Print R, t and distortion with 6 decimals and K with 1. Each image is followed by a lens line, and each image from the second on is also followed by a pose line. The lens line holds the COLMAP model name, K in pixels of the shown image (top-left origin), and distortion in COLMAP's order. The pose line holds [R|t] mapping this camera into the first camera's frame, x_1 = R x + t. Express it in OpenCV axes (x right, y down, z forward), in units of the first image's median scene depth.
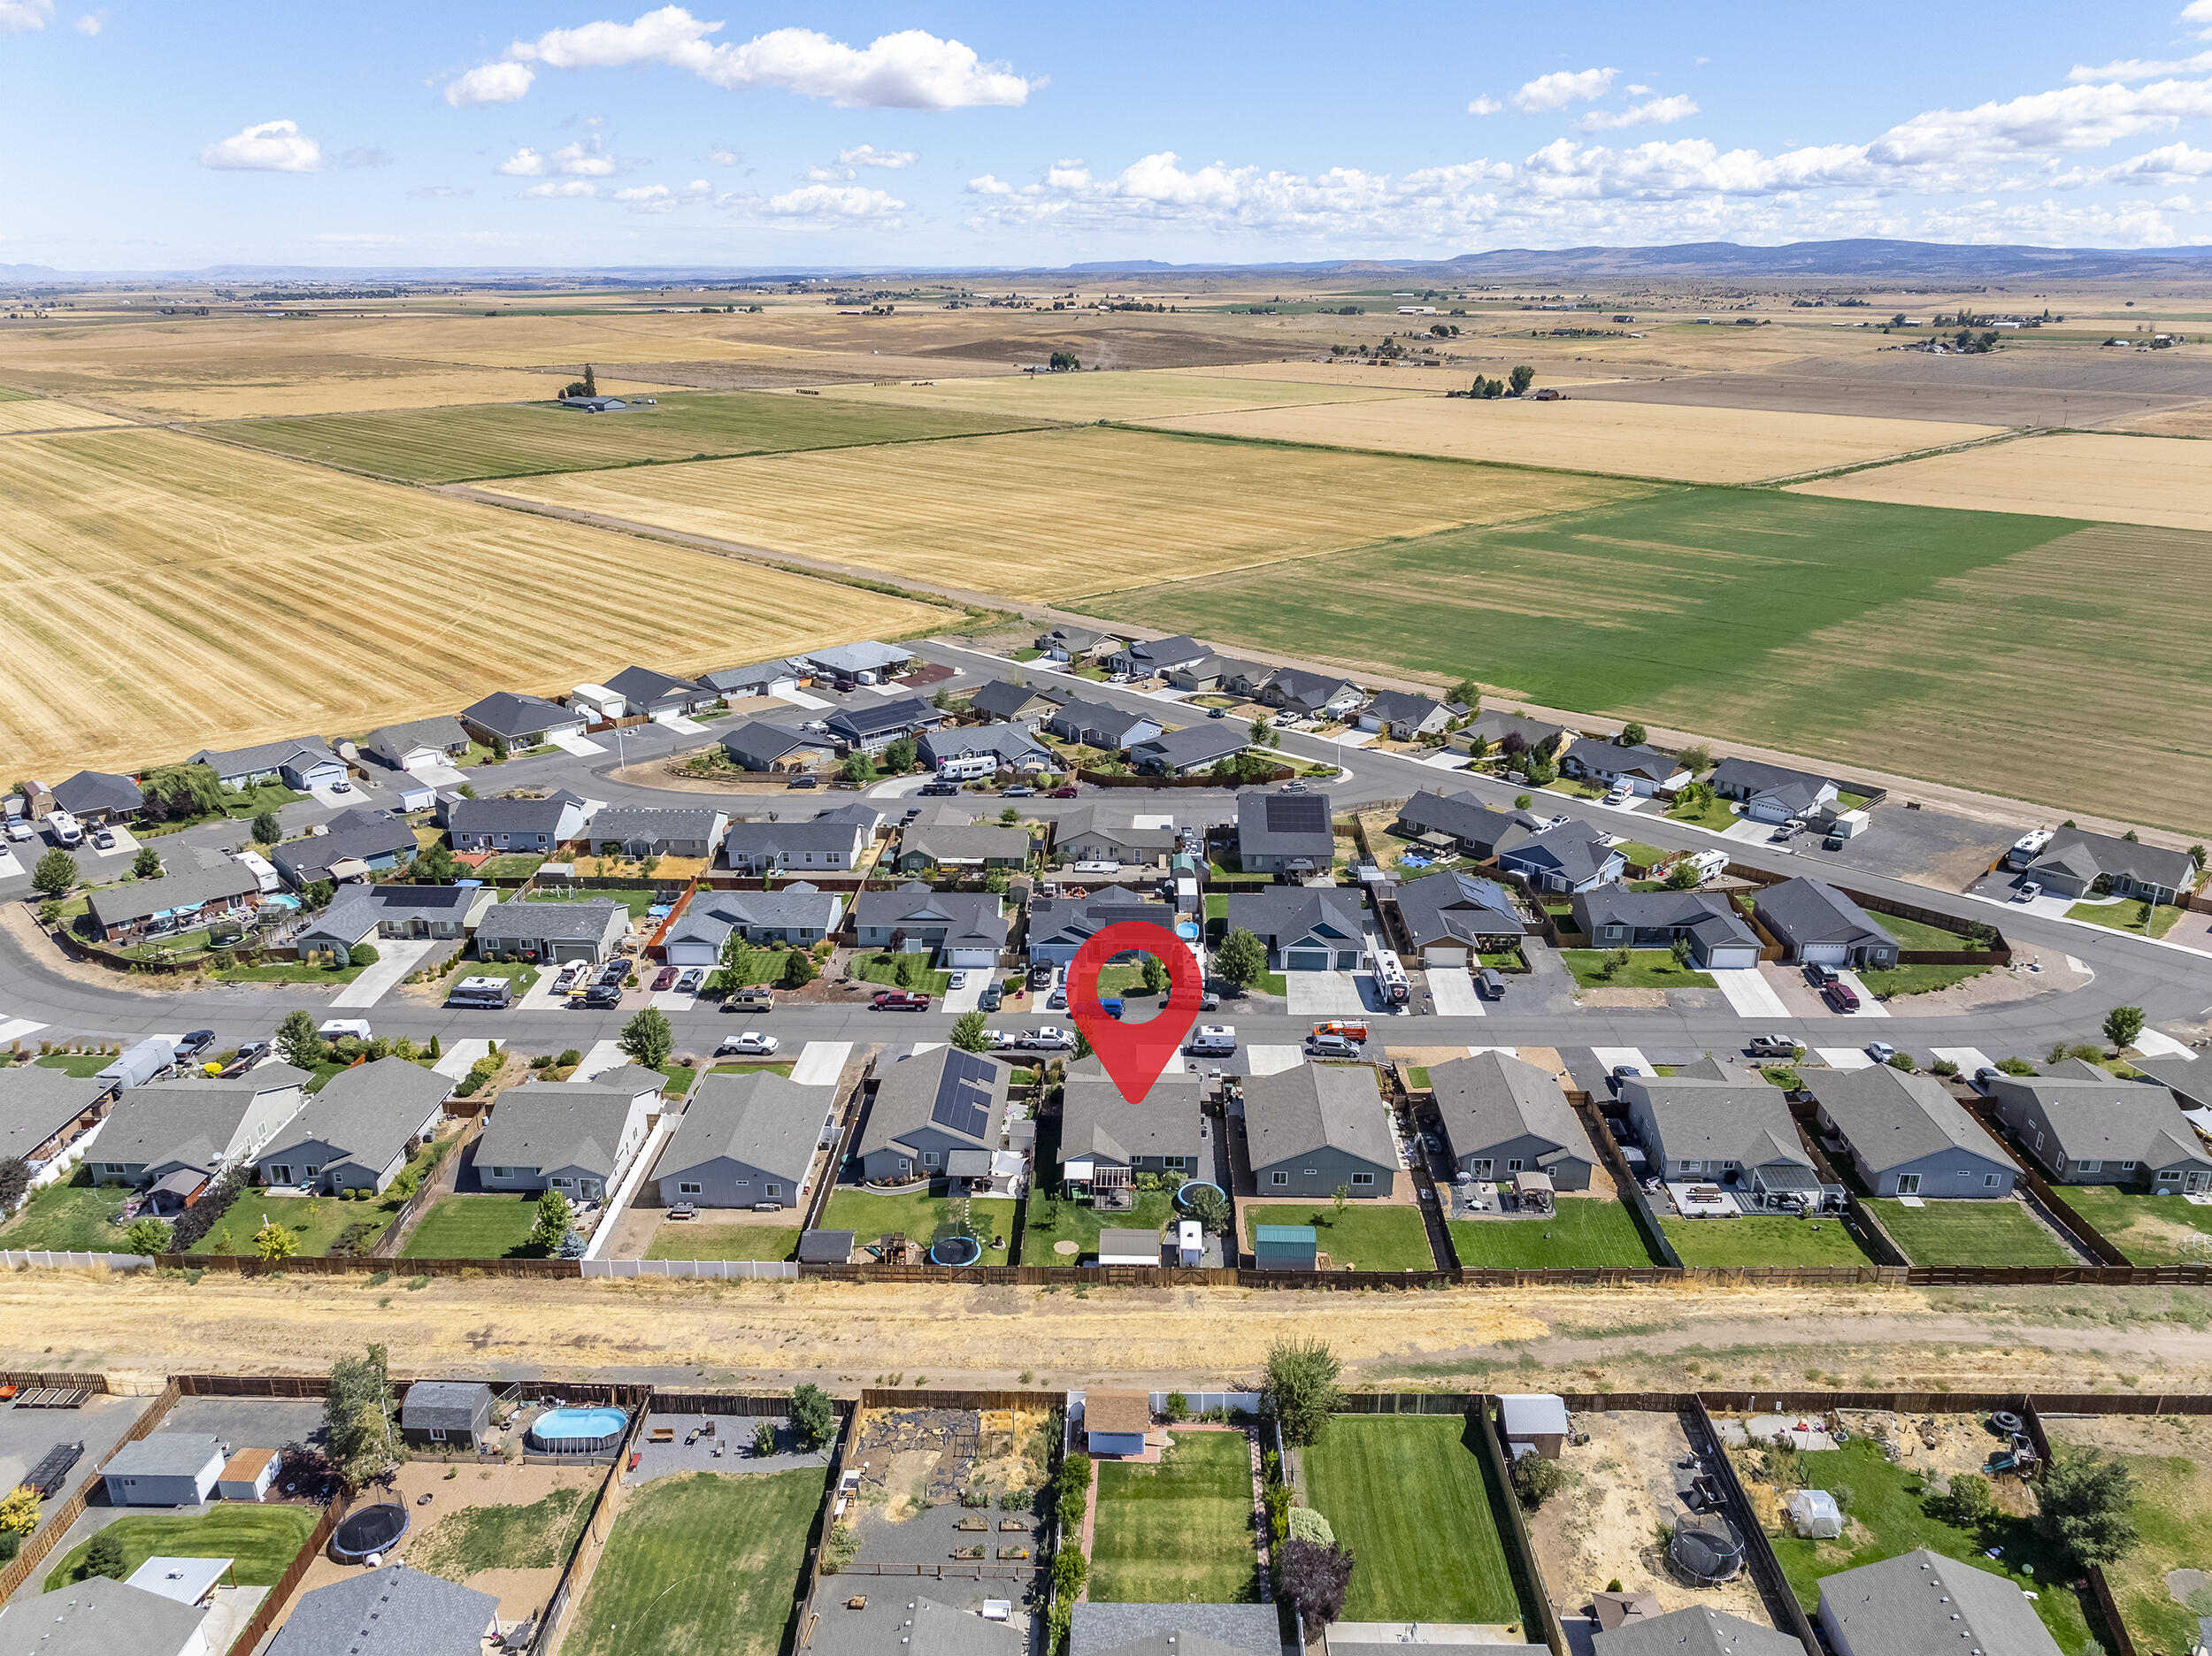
lens RADIAL K [[1546.3, 0, 1111.4], [0, 1546.3, 826.0], [0, 0, 1]] dist [-0.025705, 0.012238]
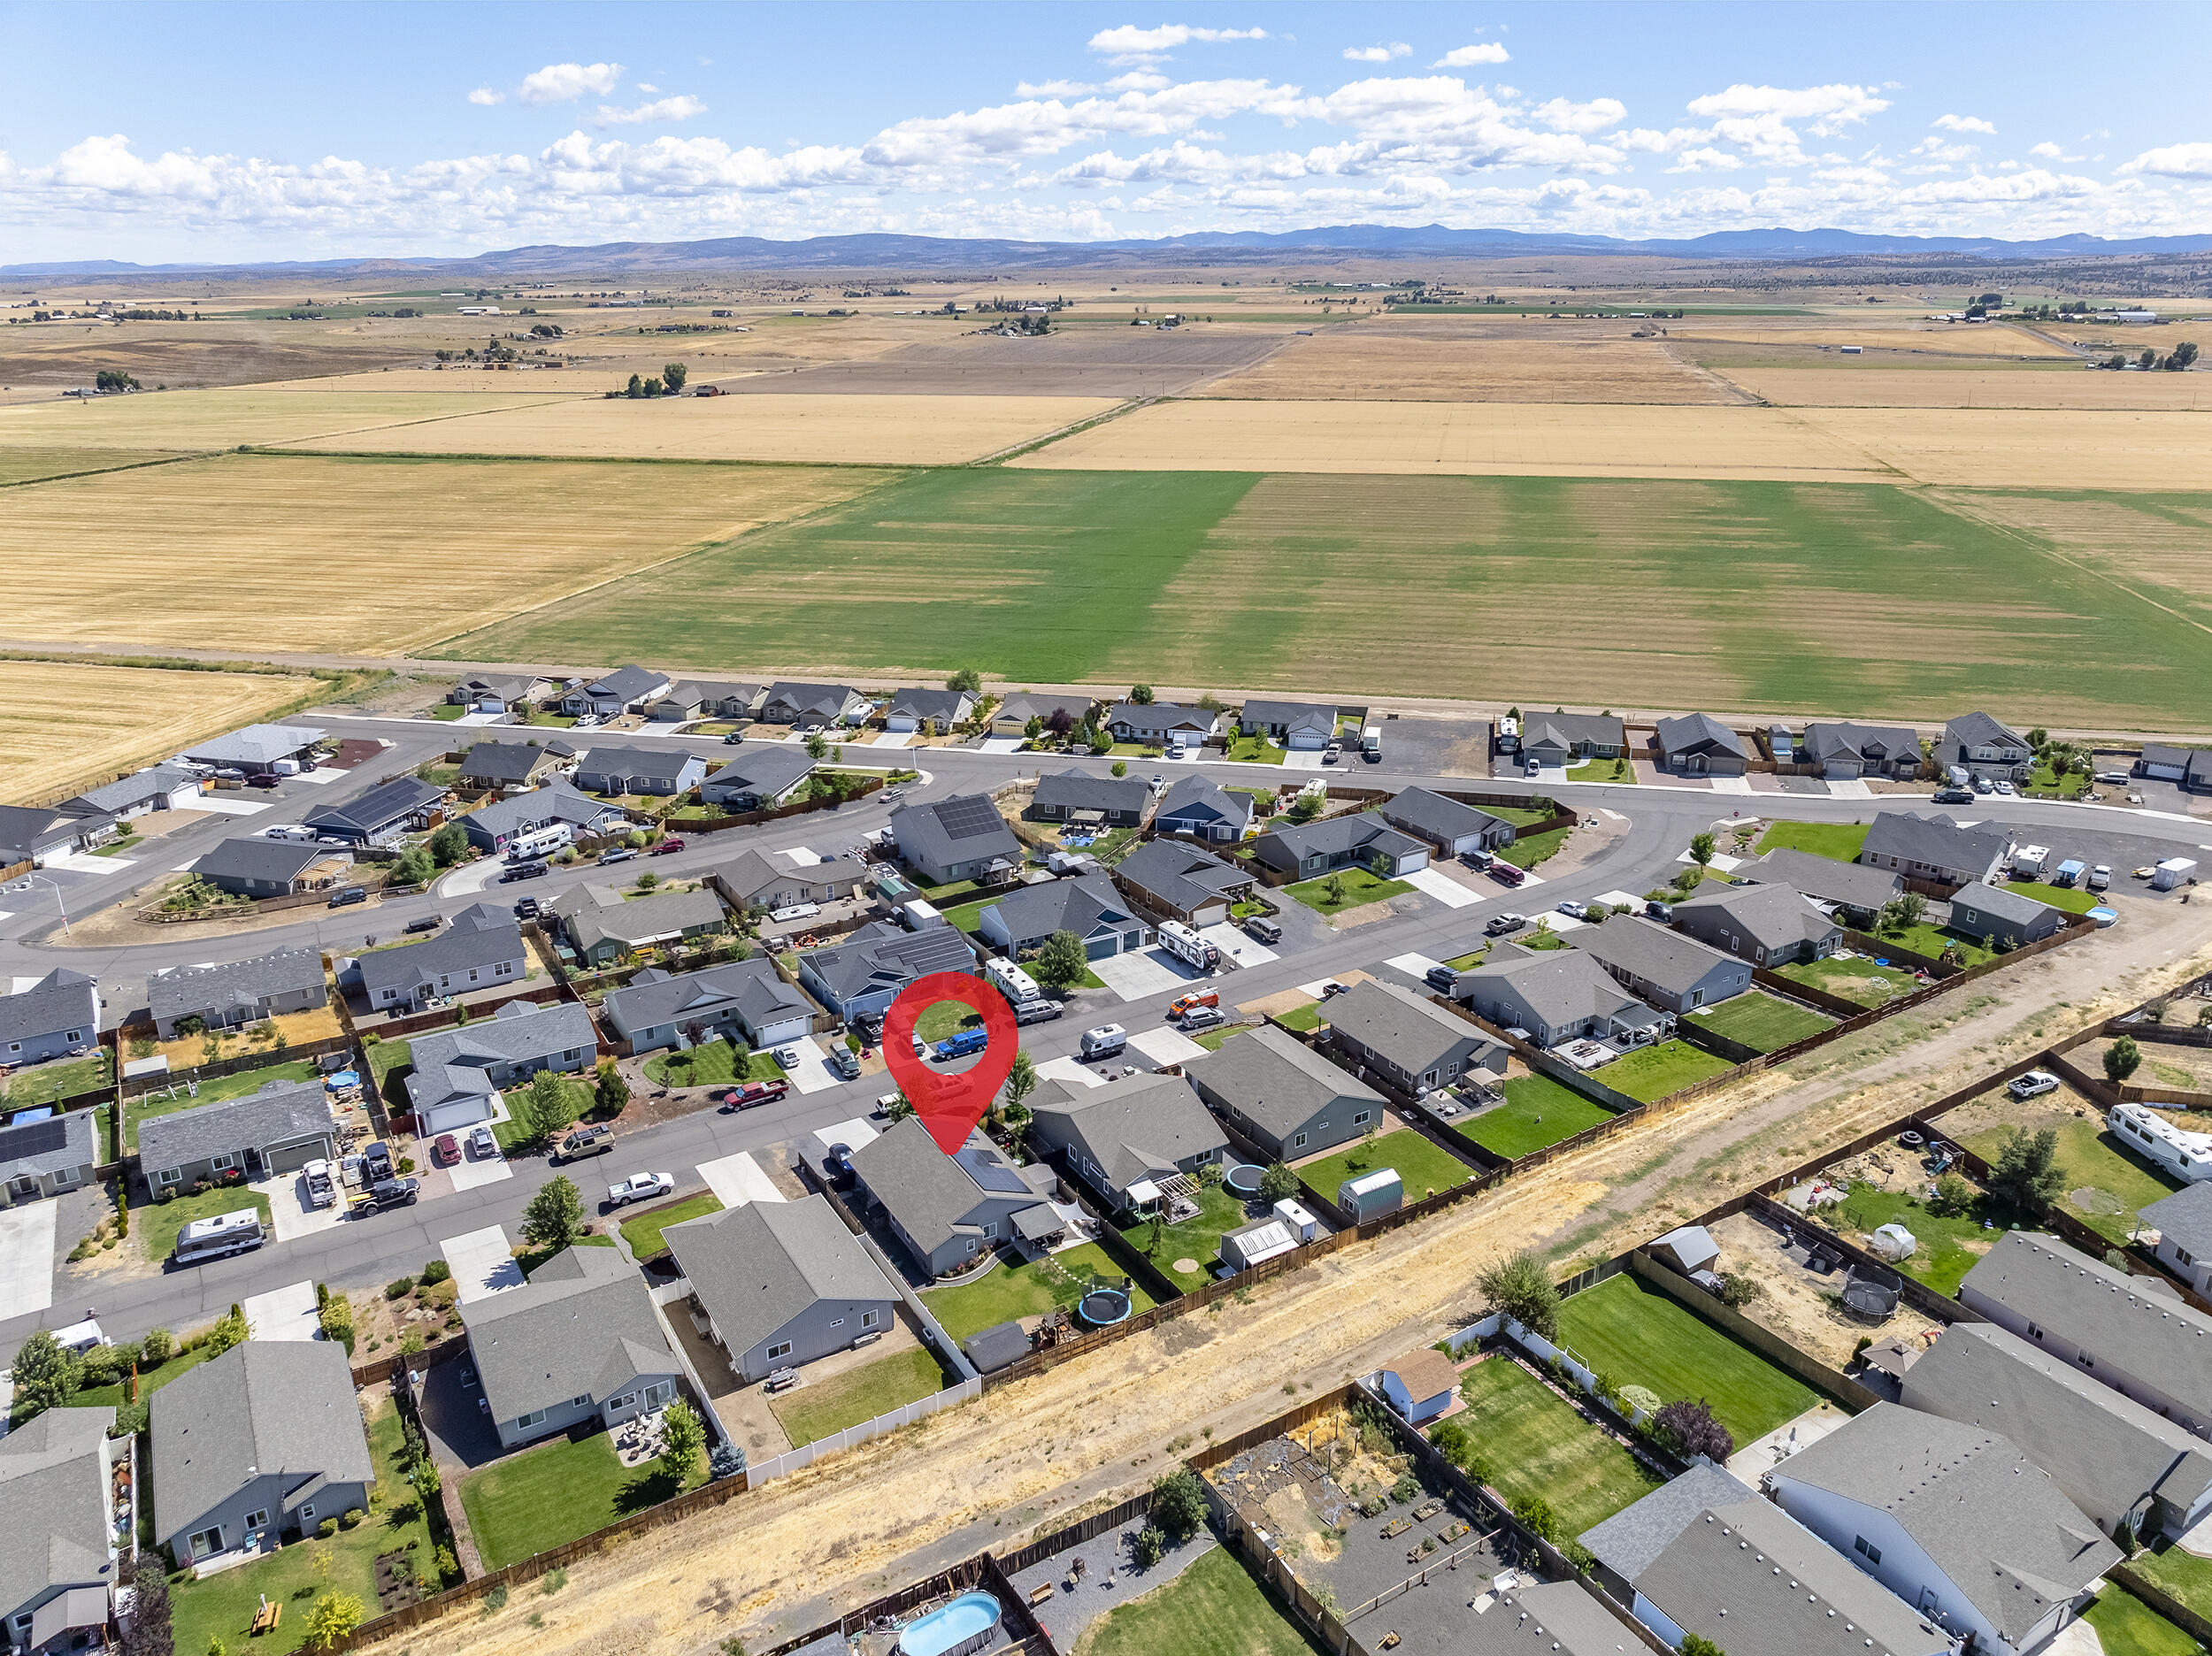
lens RADIAL K [[1546.3, 0, 1110.2], [0, 1546.3, 830.0], [0, 0, 1]] dist [-0.025705, 0.012238]
pose [[0.839873, -0.189812, 0.508513, -0.299879], [0.187332, 0.980662, 0.056647, -0.037540], [-0.509431, 0.047684, 0.859189, 0.094790]]
